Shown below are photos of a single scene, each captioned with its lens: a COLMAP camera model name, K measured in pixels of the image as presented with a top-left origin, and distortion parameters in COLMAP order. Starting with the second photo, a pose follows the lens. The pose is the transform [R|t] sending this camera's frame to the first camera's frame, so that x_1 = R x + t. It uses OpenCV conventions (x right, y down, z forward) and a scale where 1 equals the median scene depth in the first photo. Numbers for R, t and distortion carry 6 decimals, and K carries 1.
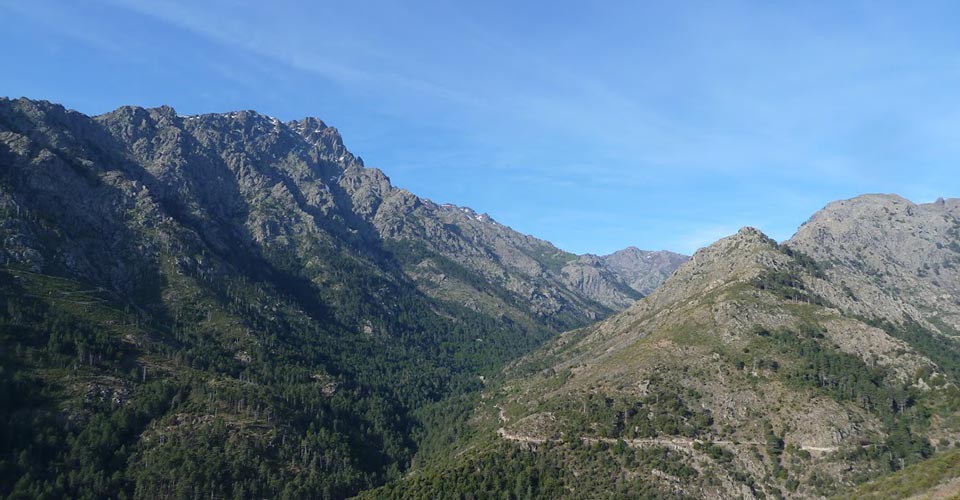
lens RADIAL K [[691.2, 0, 480.8], [0, 691.2, 249.8], [0, 0, 1]] dist [0.000883, 0.000010]
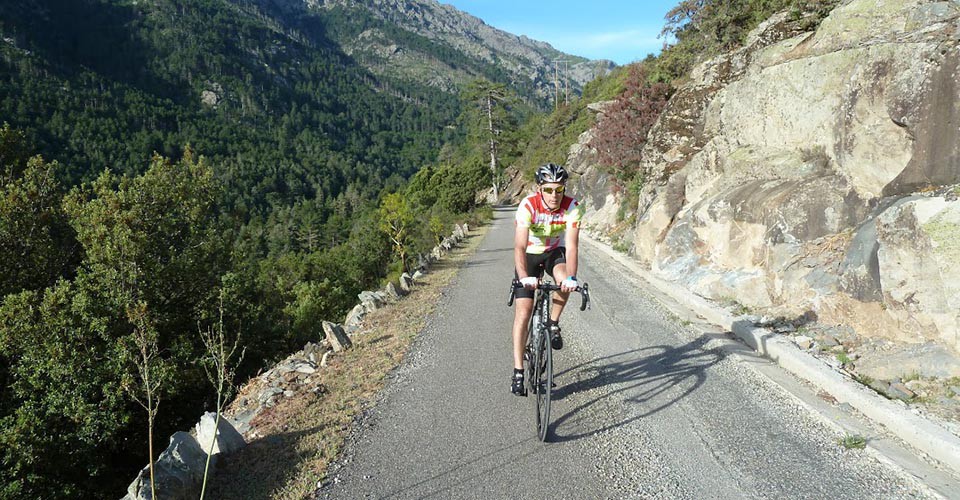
lens RADIAL K [[691.2, 0, 480.2], [0, 691.2, 249.9], [0, 0, 1]] dist [0.000883, 0.000010]
pose [[0.999072, -0.042110, 0.009029, 0.009794], [0.039115, 0.974960, 0.218911, 0.083856], [-0.018021, -0.218355, 0.975703, 0.352676]]
